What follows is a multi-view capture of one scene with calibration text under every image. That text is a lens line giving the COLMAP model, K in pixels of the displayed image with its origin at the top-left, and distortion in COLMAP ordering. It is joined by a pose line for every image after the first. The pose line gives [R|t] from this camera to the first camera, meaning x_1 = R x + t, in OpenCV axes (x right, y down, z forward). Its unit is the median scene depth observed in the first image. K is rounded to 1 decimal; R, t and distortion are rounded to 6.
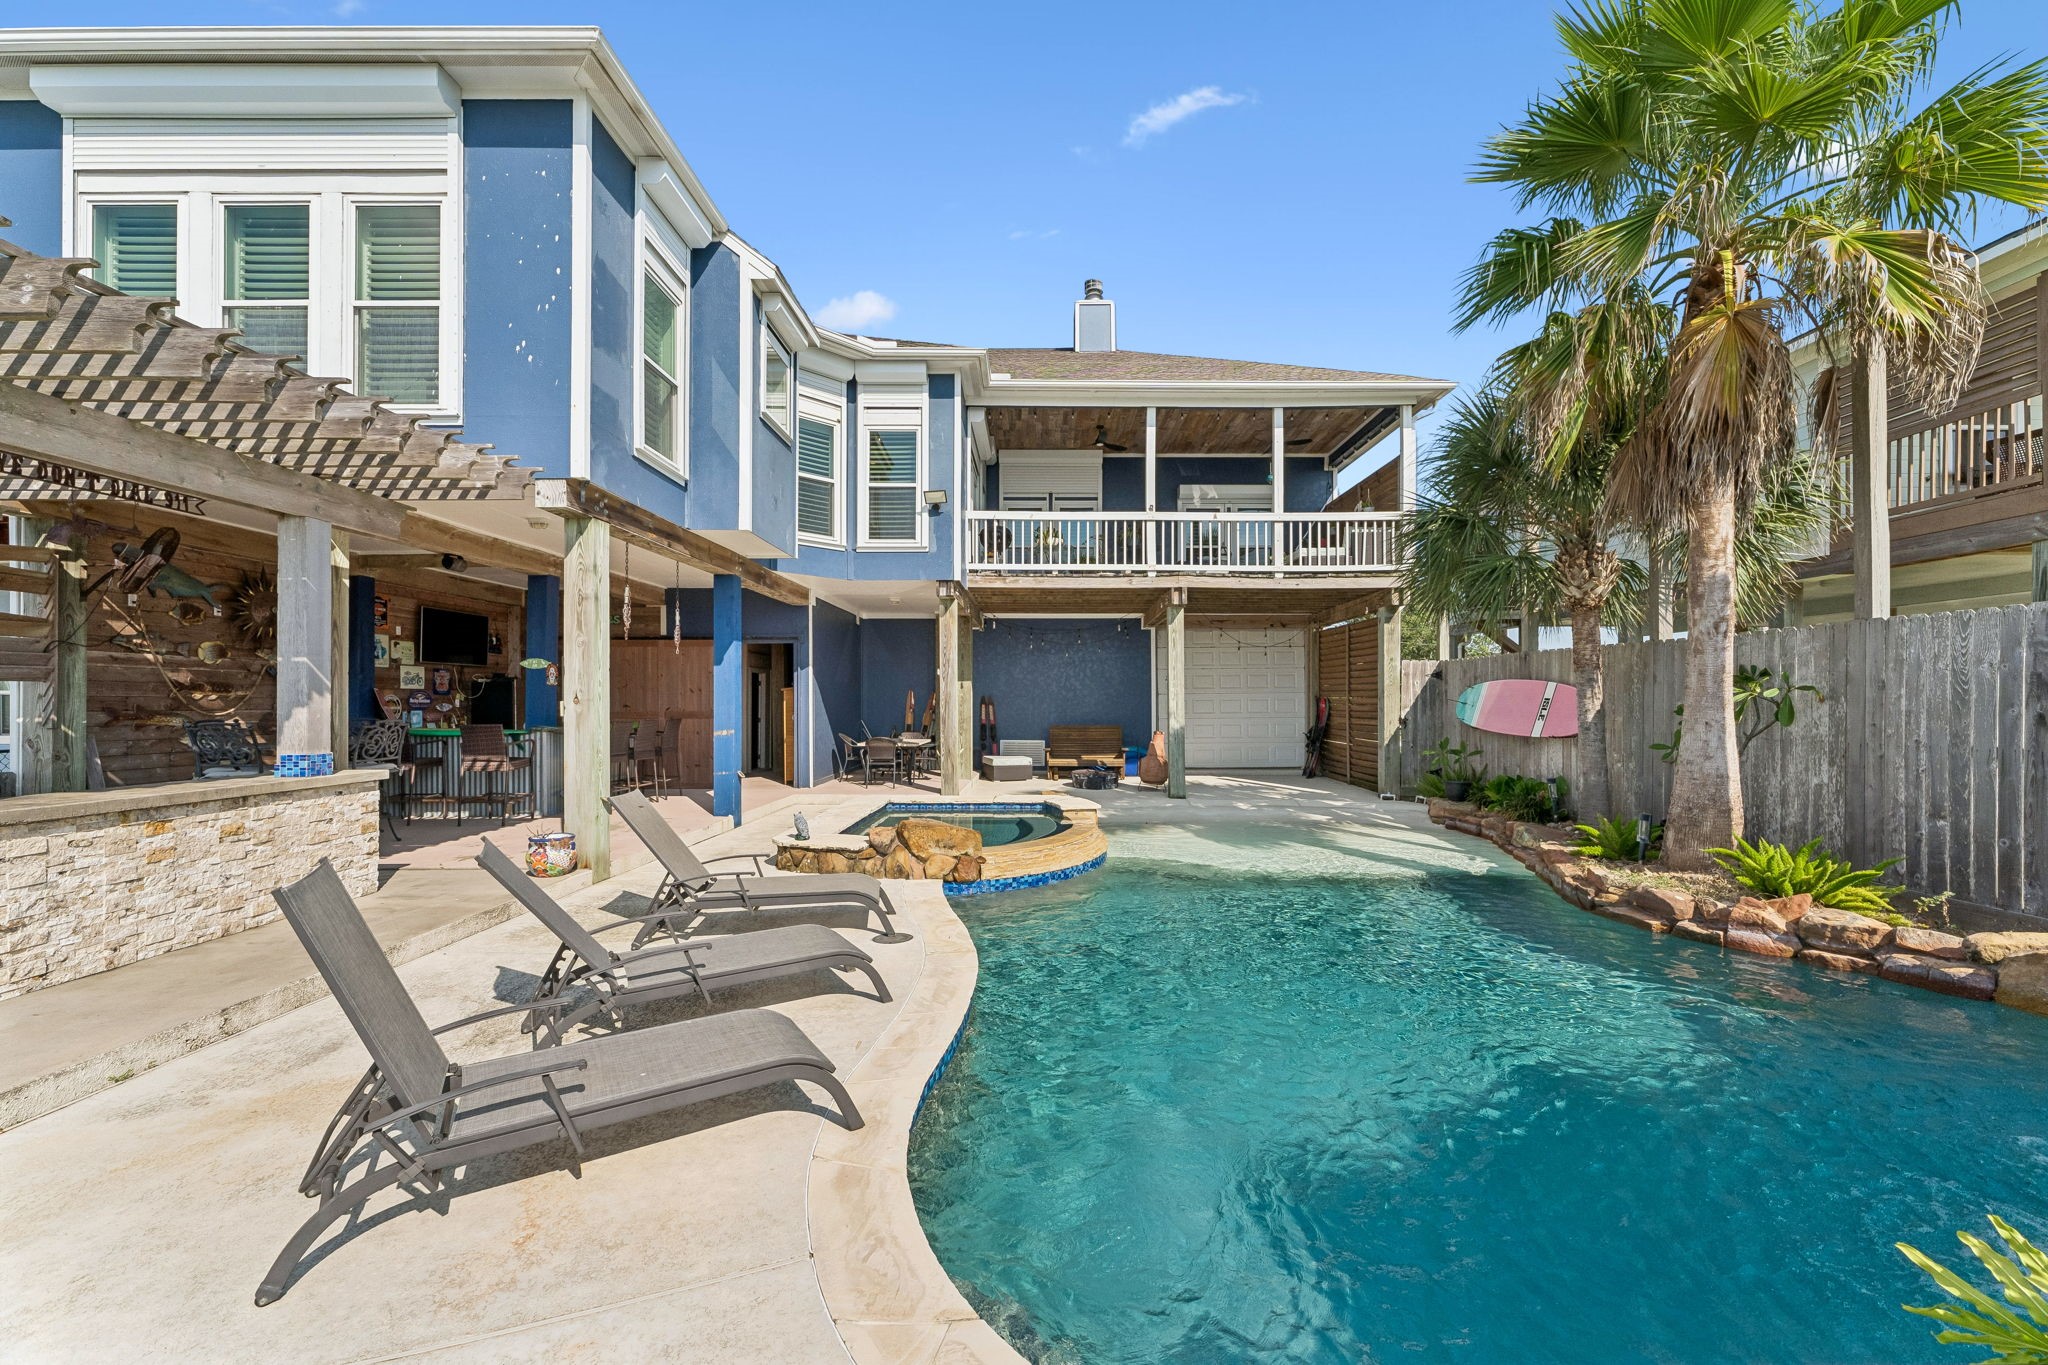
lens RADIAL K [[821.2, 0, 1039.2], [0, 821.2, 695.5], [0, 0, 1]] dist [0.002874, -0.000113]
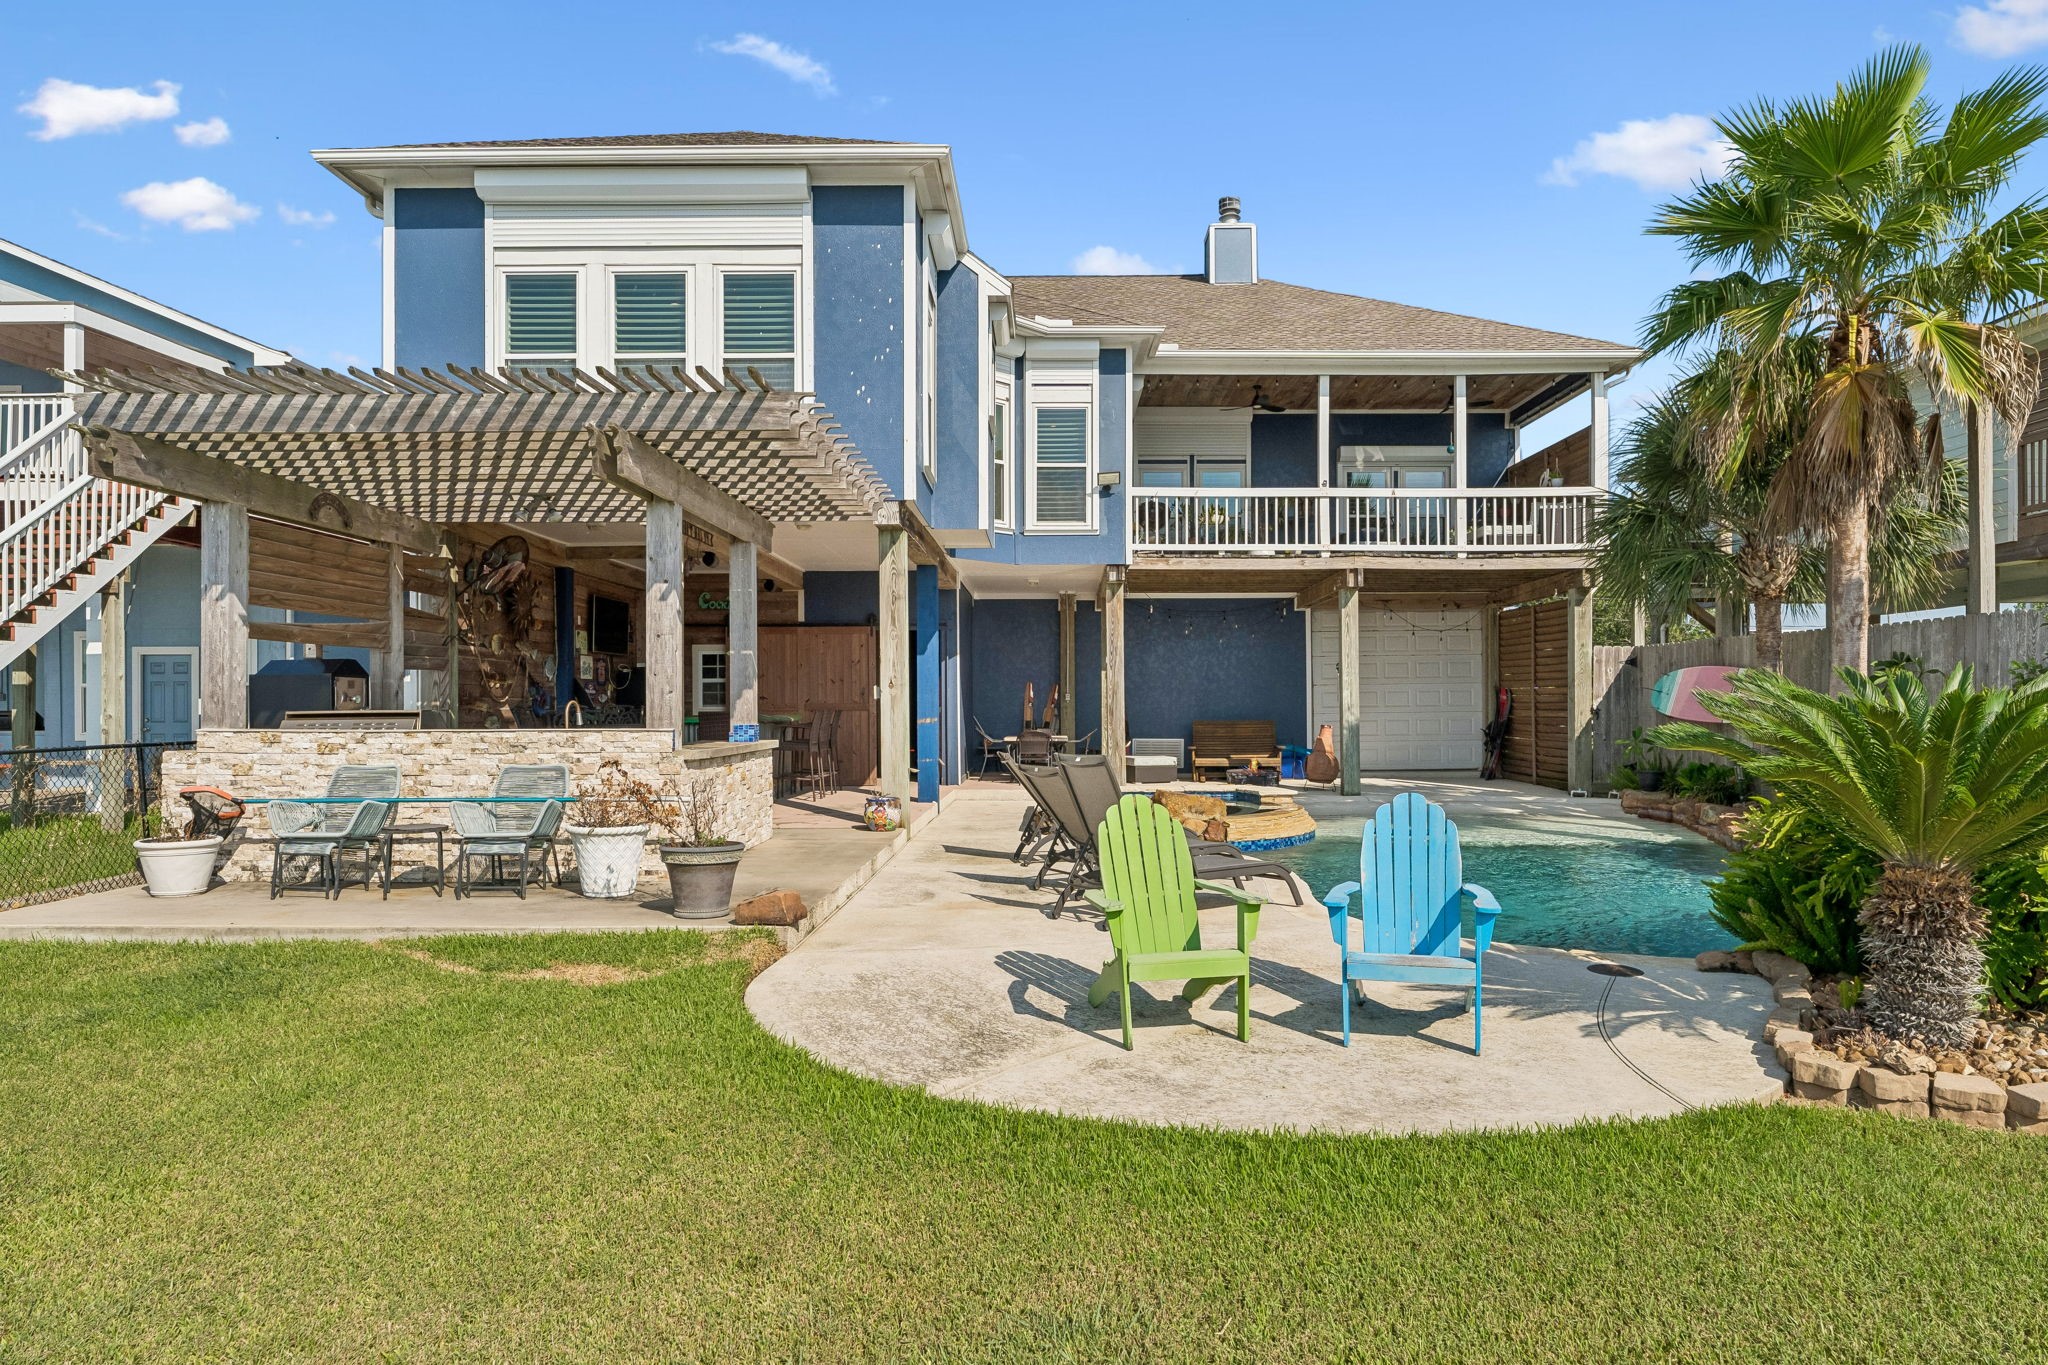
lens RADIAL K [[1253.0, 0, 1047.6], [0, 1253.0, 701.0], [0, 0, 1]] dist [0.001498, 0.002595]
pose [[0.999987, -0.003460, 0.003690, -0.201737], [0.003447, 0.999988, 0.003537, 0.013295], [-0.003702, -0.003525, 0.999987, -0.461187]]
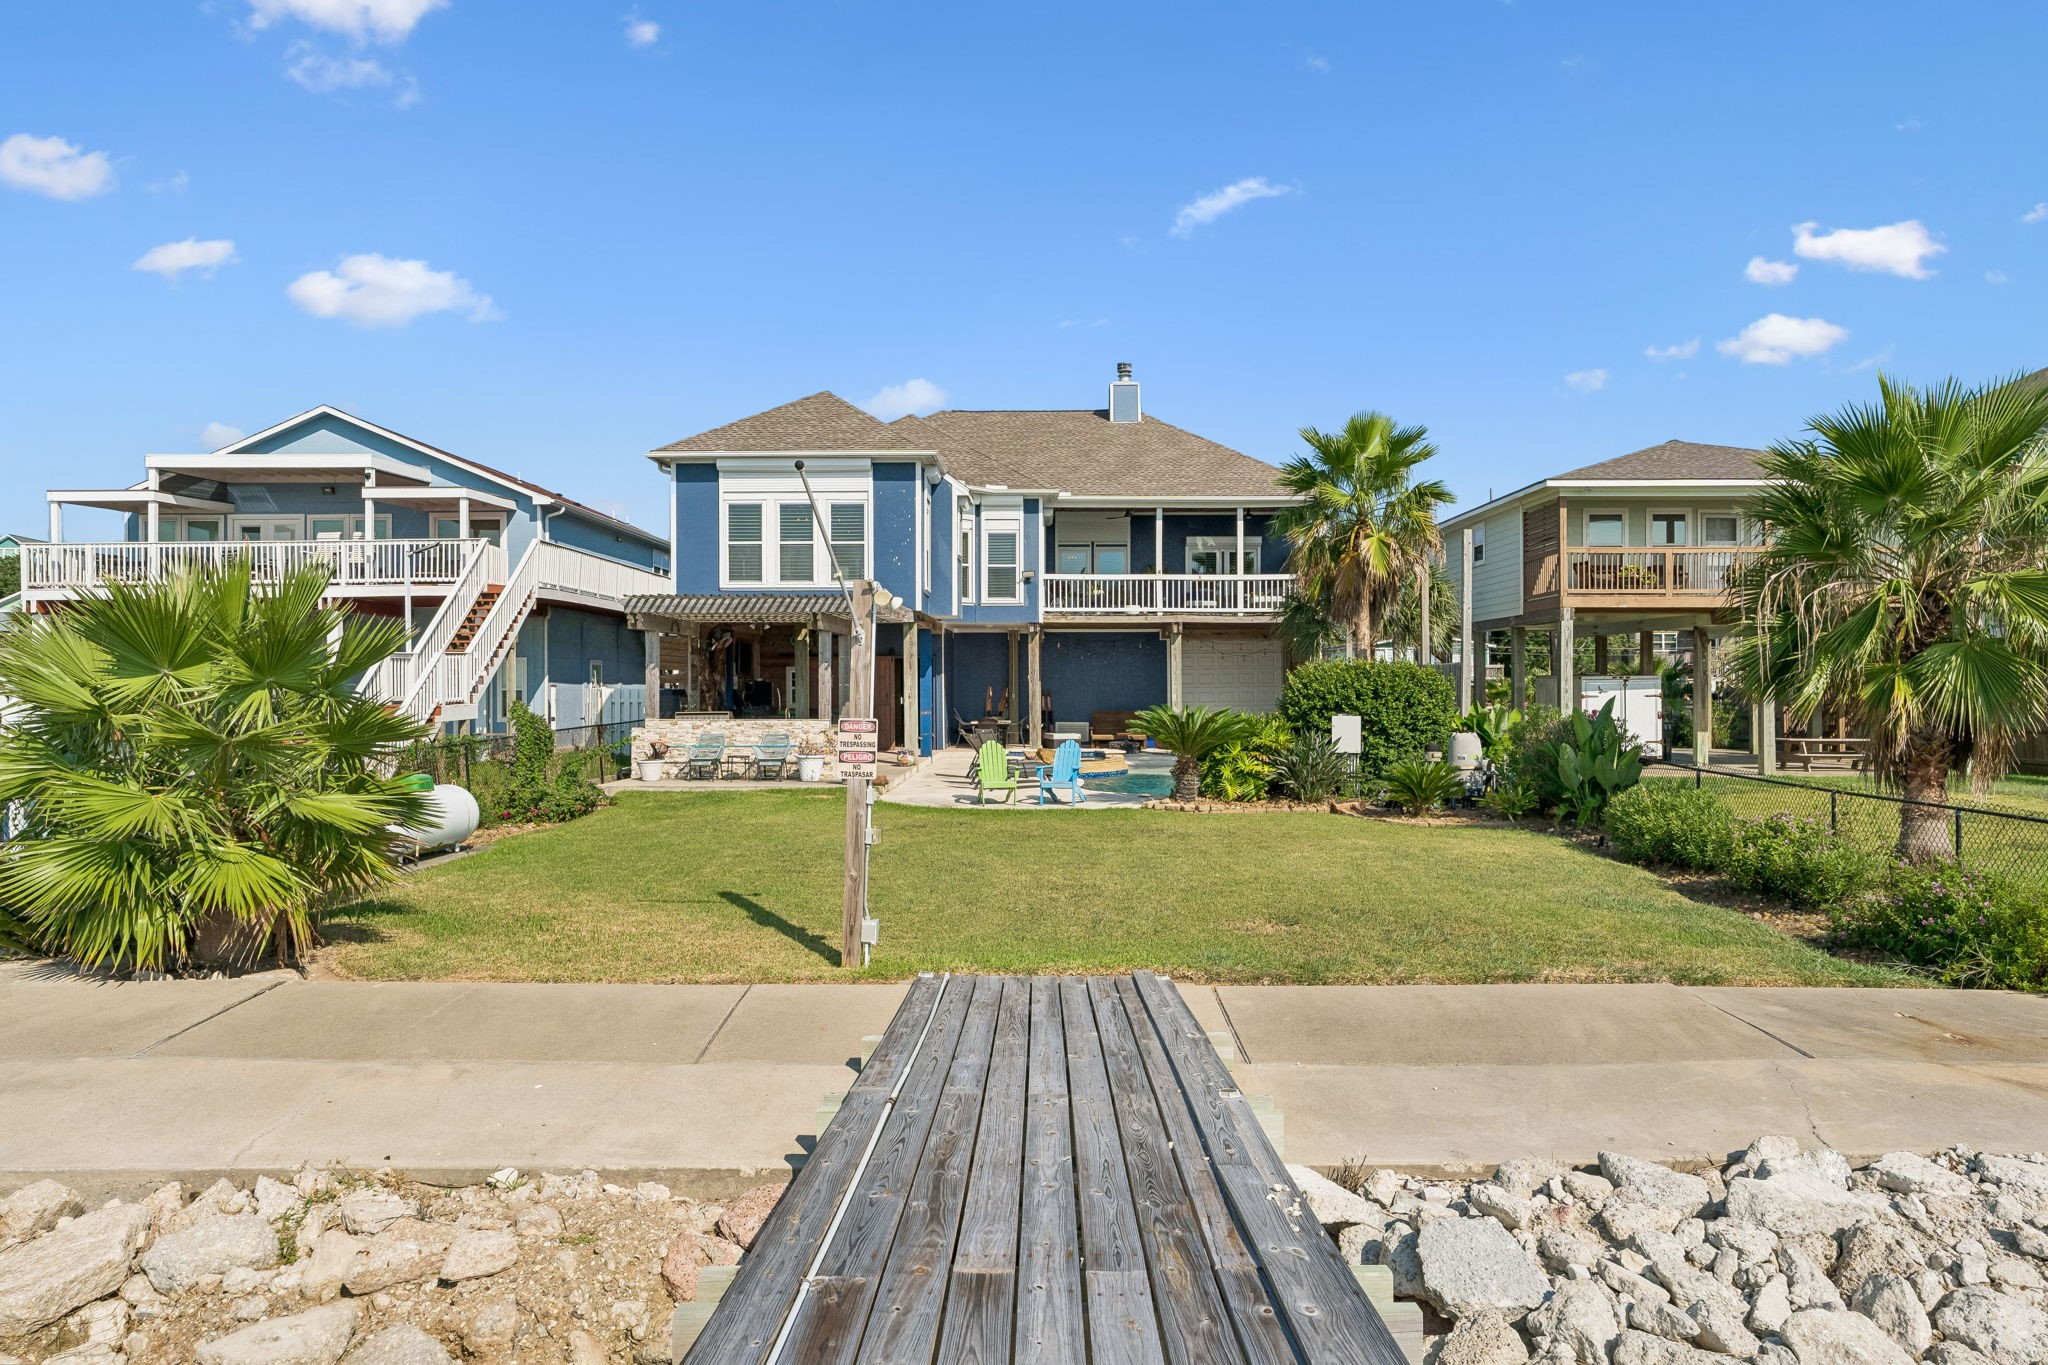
lens RADIAL K [[1400.4, 0, 1044.3], [0, 1400.4, 693.3], [0, 0, 1]] dist [-0.001866, -0.000427]
pose [[0.999998, -0.002009, -0.000934, -0.090657], [0.002023, 0.999891, 0.014628, -0.038745], [0.000904, -0.014629, 0.999893, -1.854588]]
